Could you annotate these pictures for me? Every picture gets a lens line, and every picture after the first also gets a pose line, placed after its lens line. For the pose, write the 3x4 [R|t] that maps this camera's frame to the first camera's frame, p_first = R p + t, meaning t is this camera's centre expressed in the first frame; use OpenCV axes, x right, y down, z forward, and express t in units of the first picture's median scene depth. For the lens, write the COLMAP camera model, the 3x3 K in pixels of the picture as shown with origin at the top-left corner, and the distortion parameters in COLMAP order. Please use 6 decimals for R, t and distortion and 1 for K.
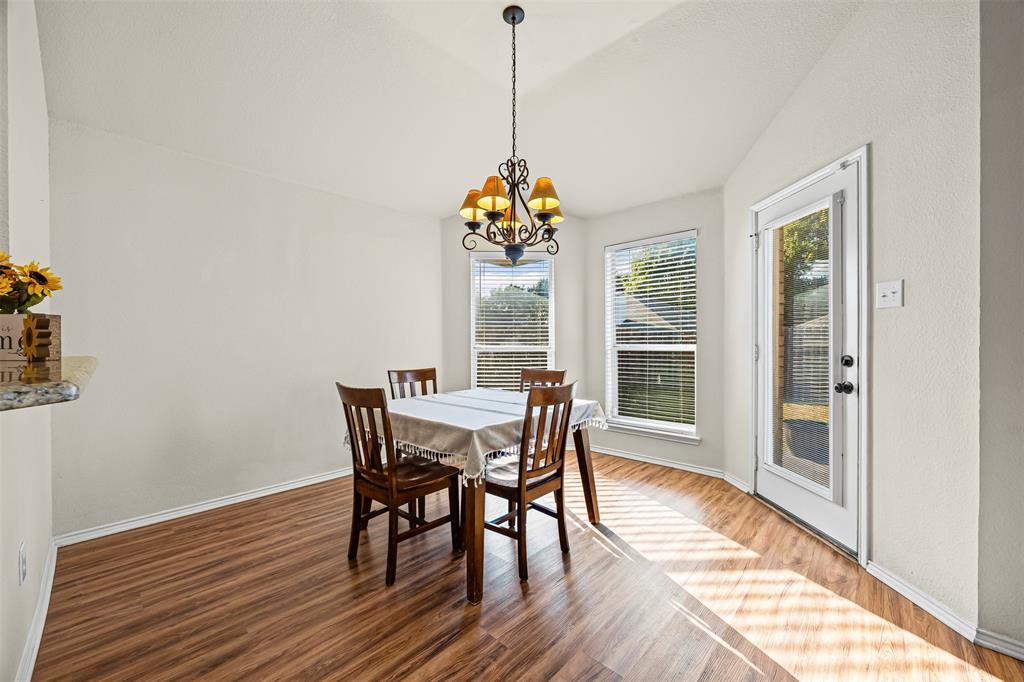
lens RADIAL K [[391.7, 0, 505.5], [0, 391.7, 339.8], [0, 0, 1]] dist [-0.004035, -0.000630]
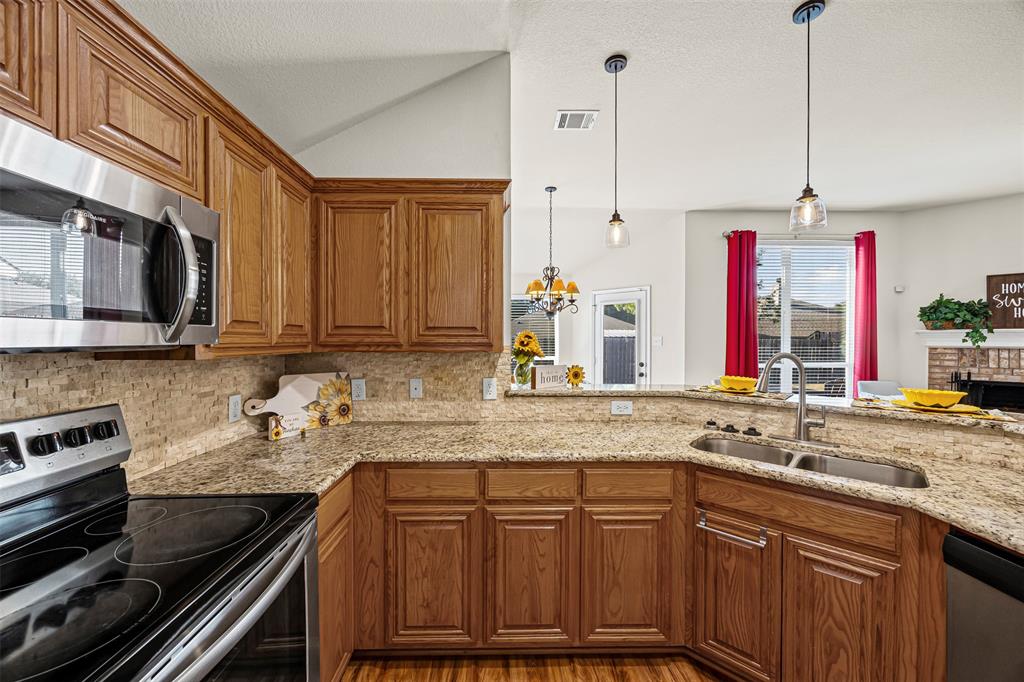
lens RADIAL K [[391.7, 0, 494.4], [0, 391.7, 343.4], [0, 0, 1]] dist [-0.004035, -0.000630]
pose [[0.711314, -0.007075, 0.702839, -1.665045], [-0.003414, 0.999903, 0.013519, -0.118056], [-0.702867, -0.012016, 0.711220, -0.176675]]
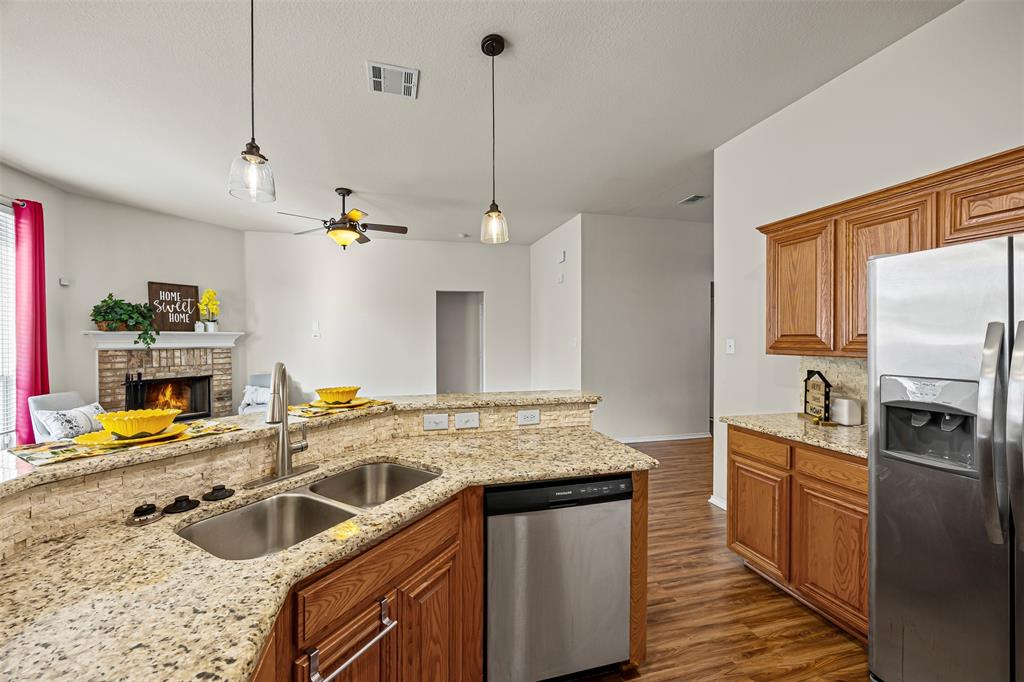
lens RADIAL K [[391.7, 0, 507.1], [0, 391.7, 341.1], [0, 0, 1]] dist [-0.004035, -0.000630]
pose [[-0.860425, -0.000136, 0.509577, -1.216492], [0.001545, 0.999995, 0.002875, -0.123244], [-0.509575, 0.003261, -0.860420, 0.359063]]
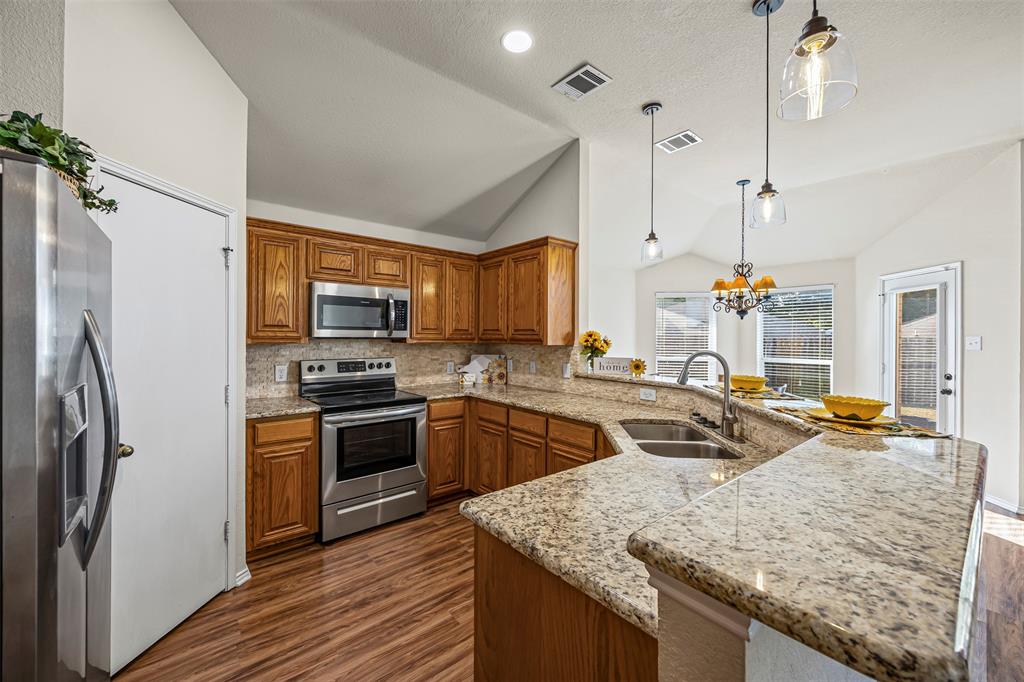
lens RADIAL K [[391.7, 0, 501.0], [0, 391.7, 334.1], [0, 0, 1]] dist [-0.004035, -0.000630]
pose [[0.991745, 0.008311, -0.127958, -0.945211], [-0.008798, 0.999956, -0.003241, -0.119082], [0.127926, 0.004340, 0.991774, -1.048796]]
